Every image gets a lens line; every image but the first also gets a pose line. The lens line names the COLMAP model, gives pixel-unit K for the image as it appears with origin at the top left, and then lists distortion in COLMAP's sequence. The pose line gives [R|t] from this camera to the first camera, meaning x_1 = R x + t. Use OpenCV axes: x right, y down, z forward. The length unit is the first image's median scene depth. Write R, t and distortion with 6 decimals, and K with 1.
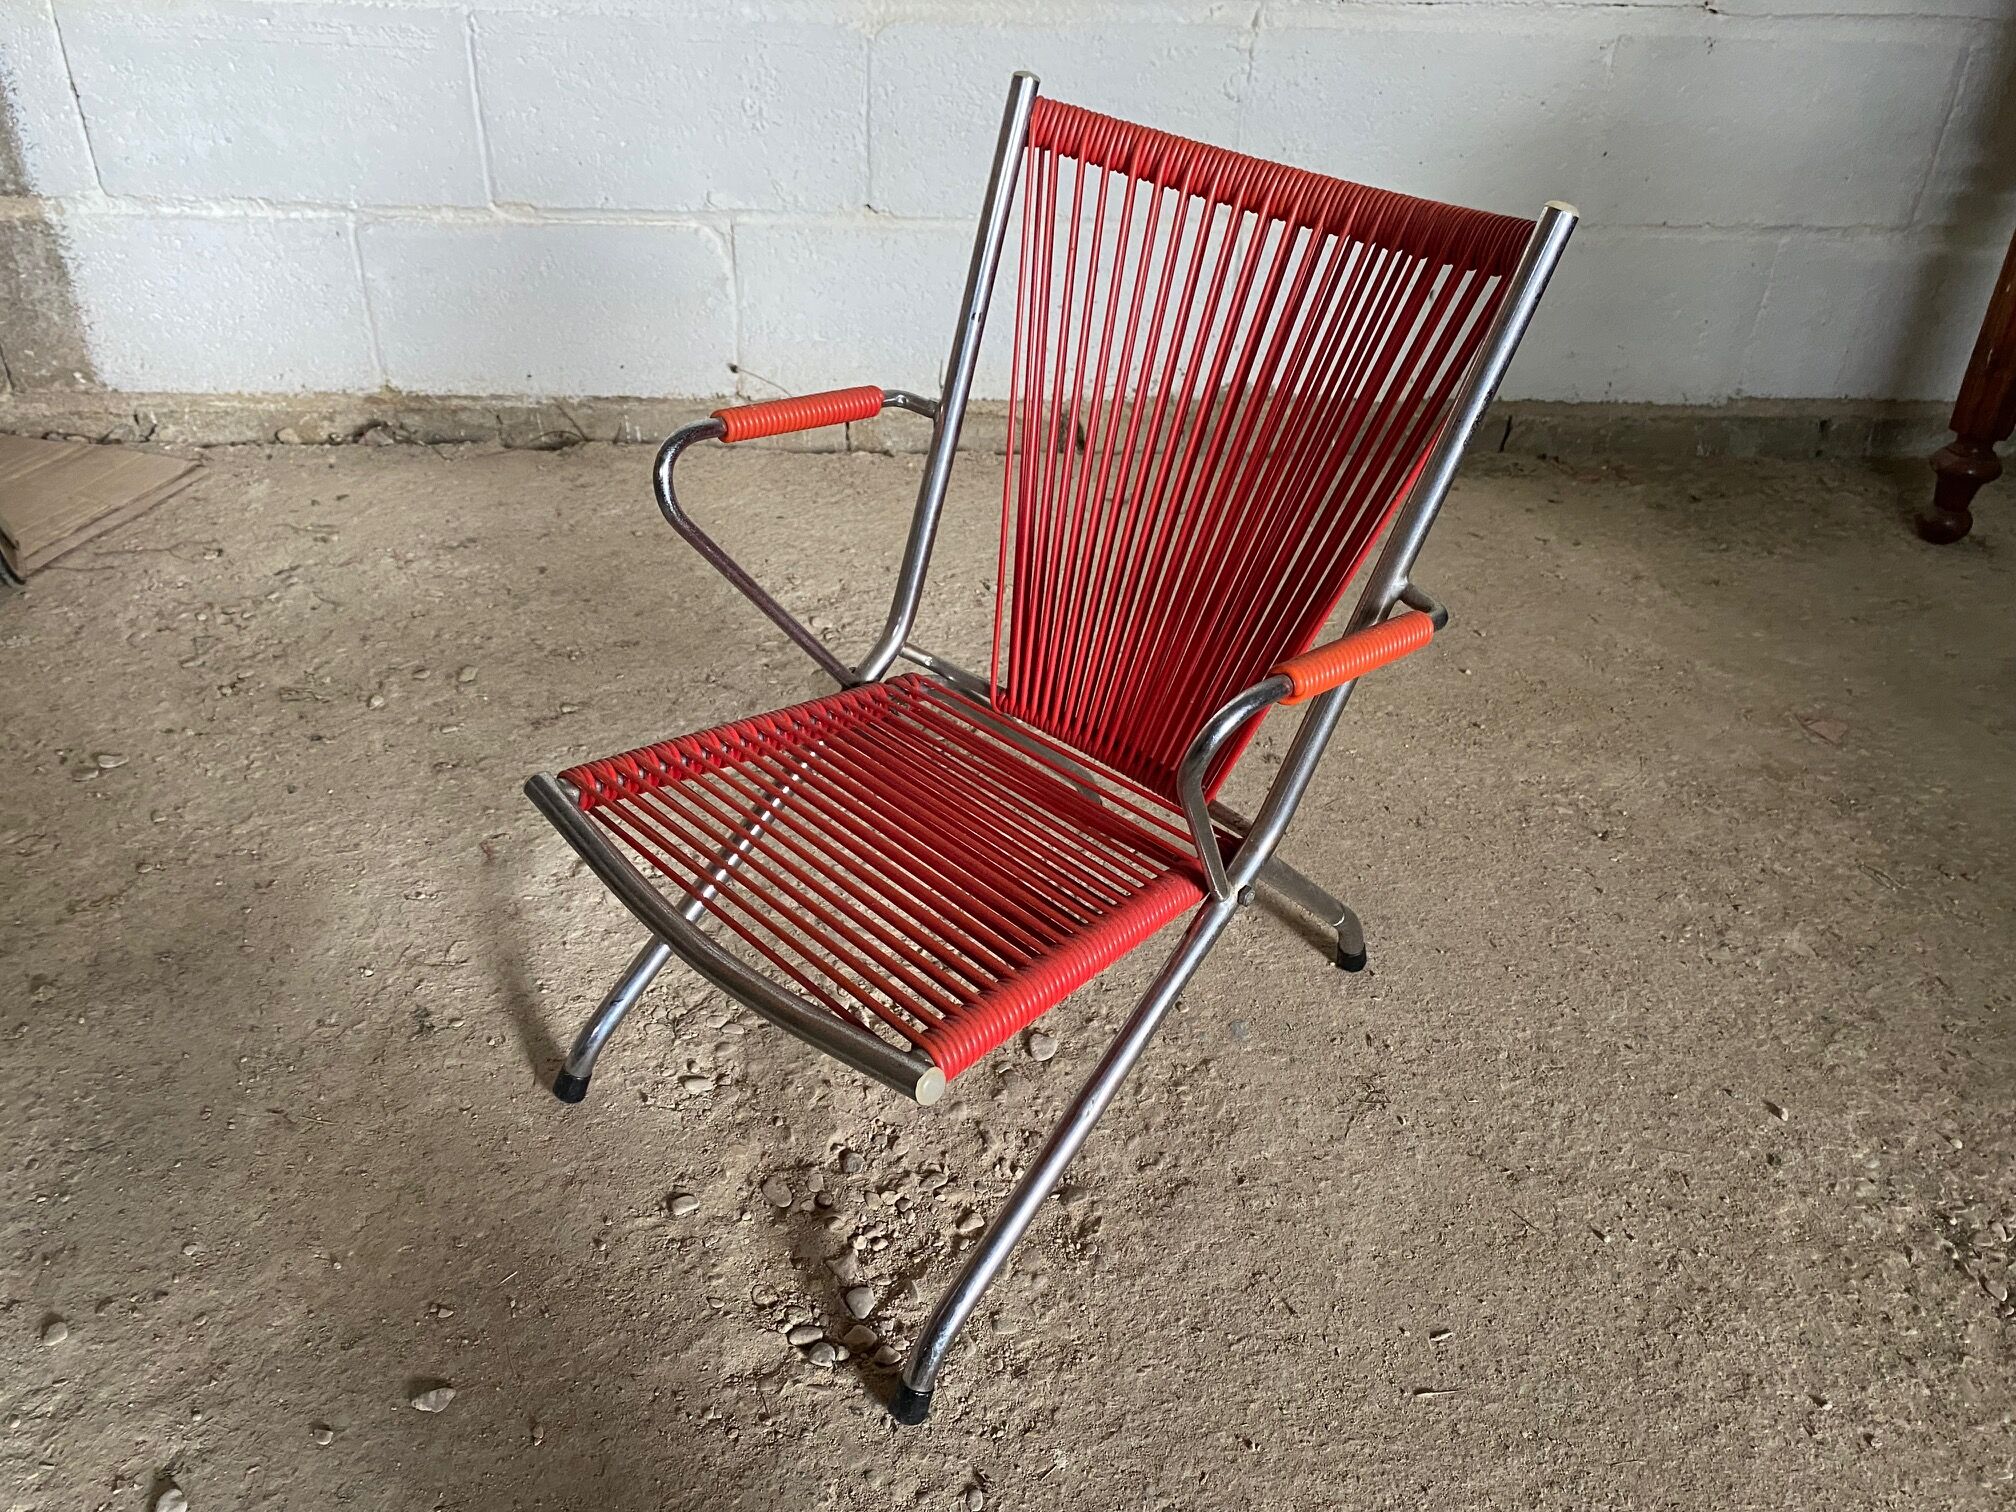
lens RADIAL K [[1554.9, 0, 1002.0], [0, 1554.9, 766.7], [0, 0, 1]] dist [0.001266, -0.004540]
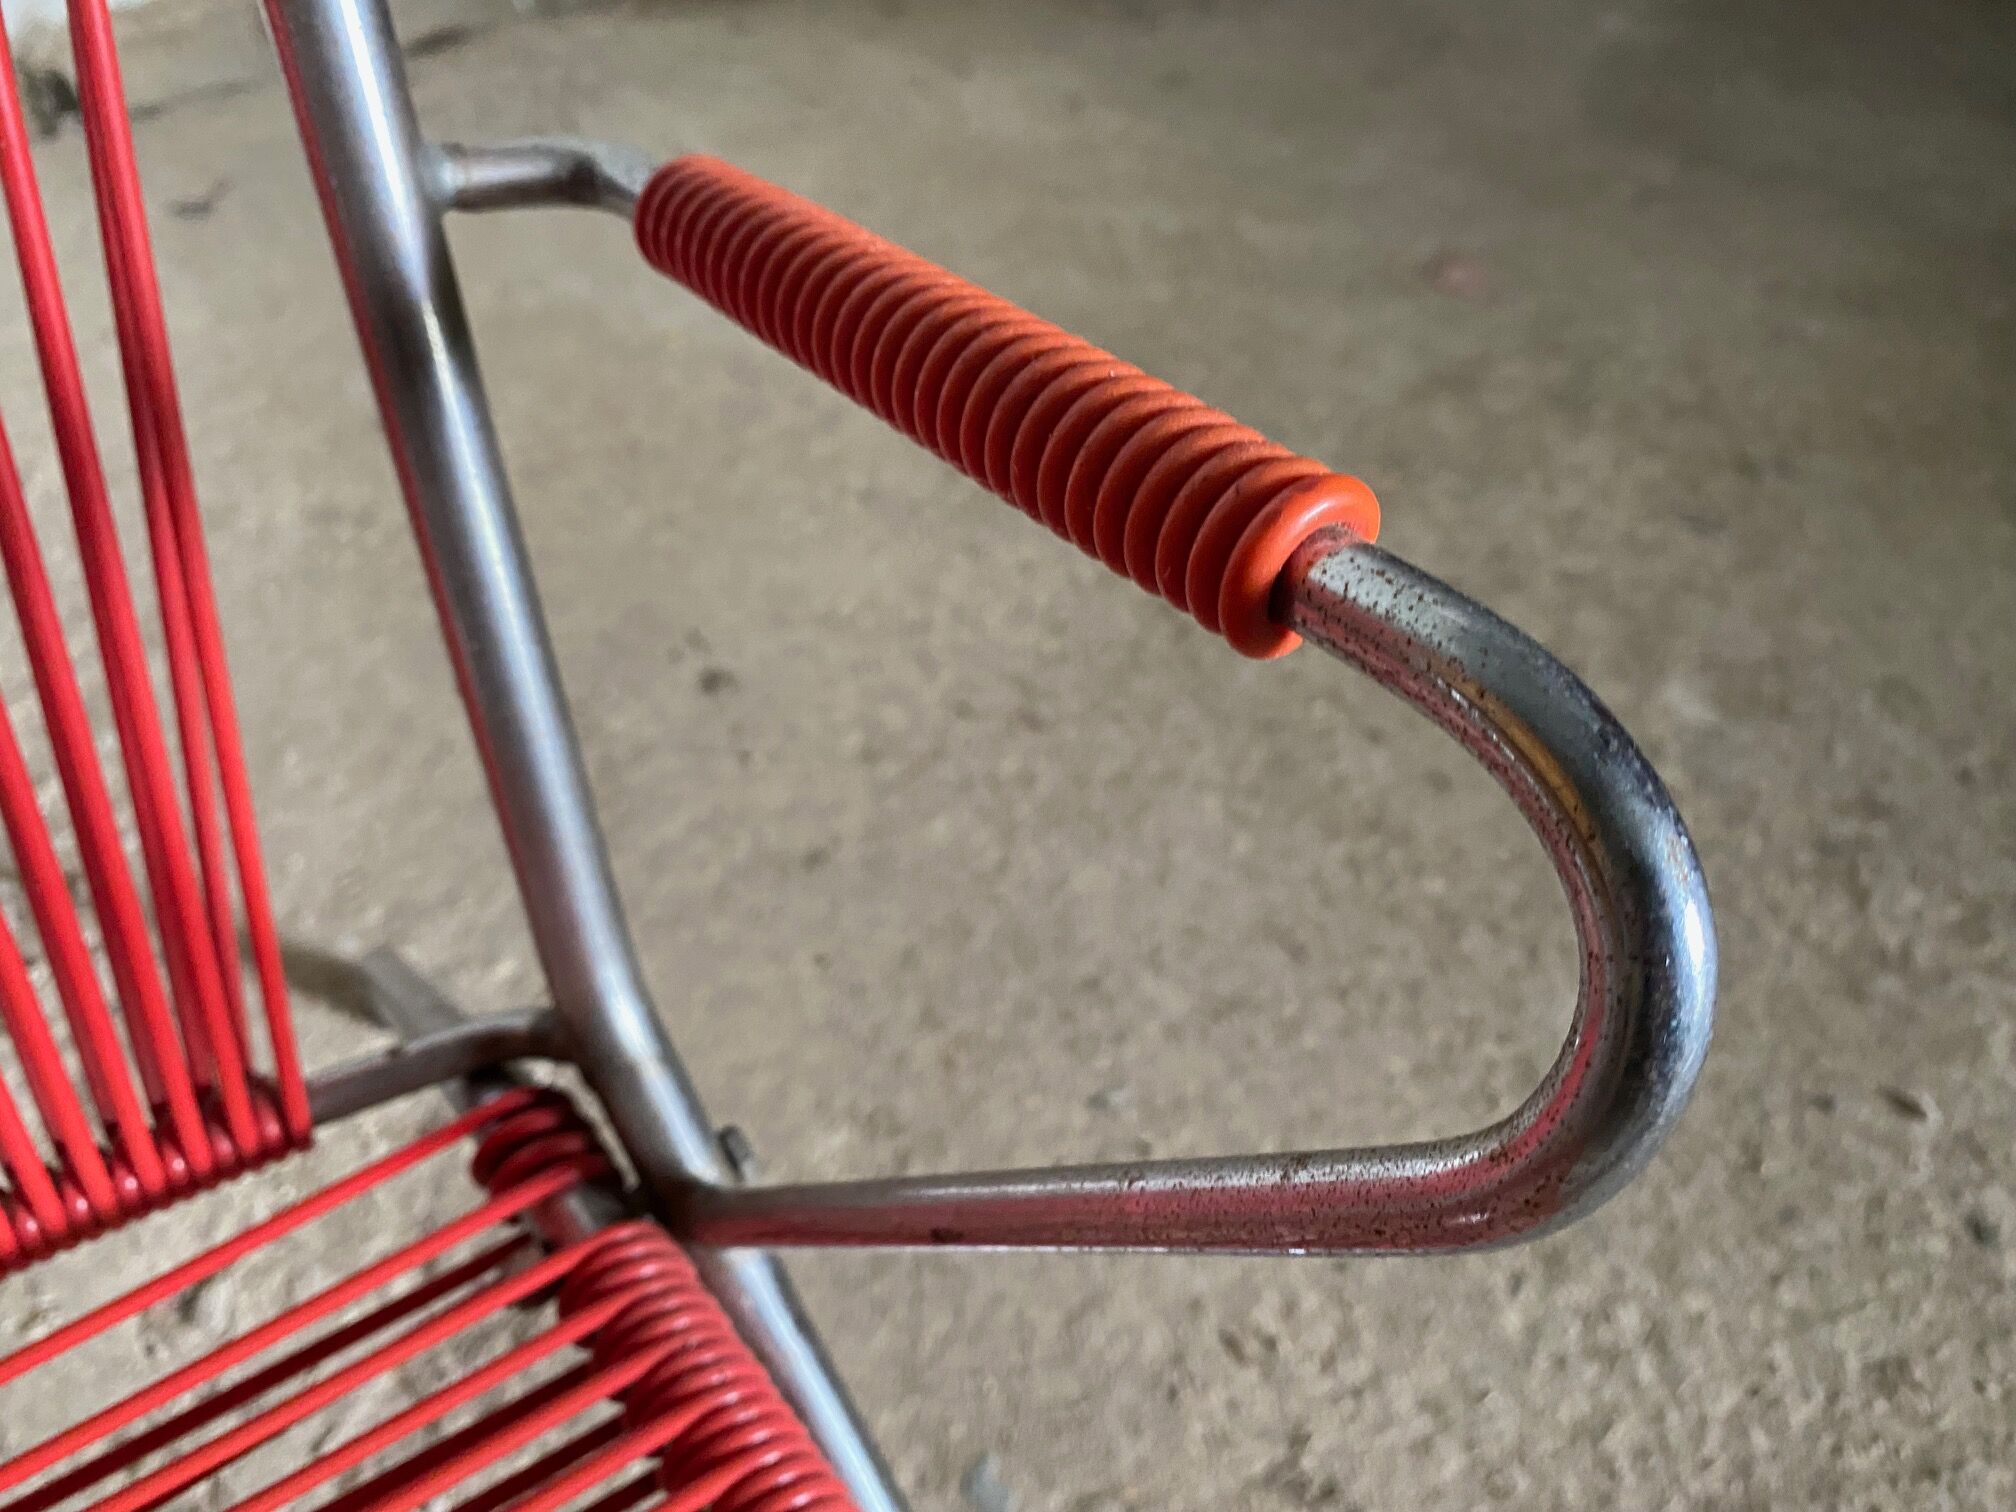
lens RADIAL K [[1554.9, 0, 1005.7], [0, 1554.9, 760.8], [0, 0, 1]] dist [0.001266, -0.004540]
pose [[0.846876, -0.409054, 0.339817, 0.076884], [0.303396, 0.896452, 0.322994, -0.123784], [-0.436752, -0.170437, 0.883289, 0.537160]]
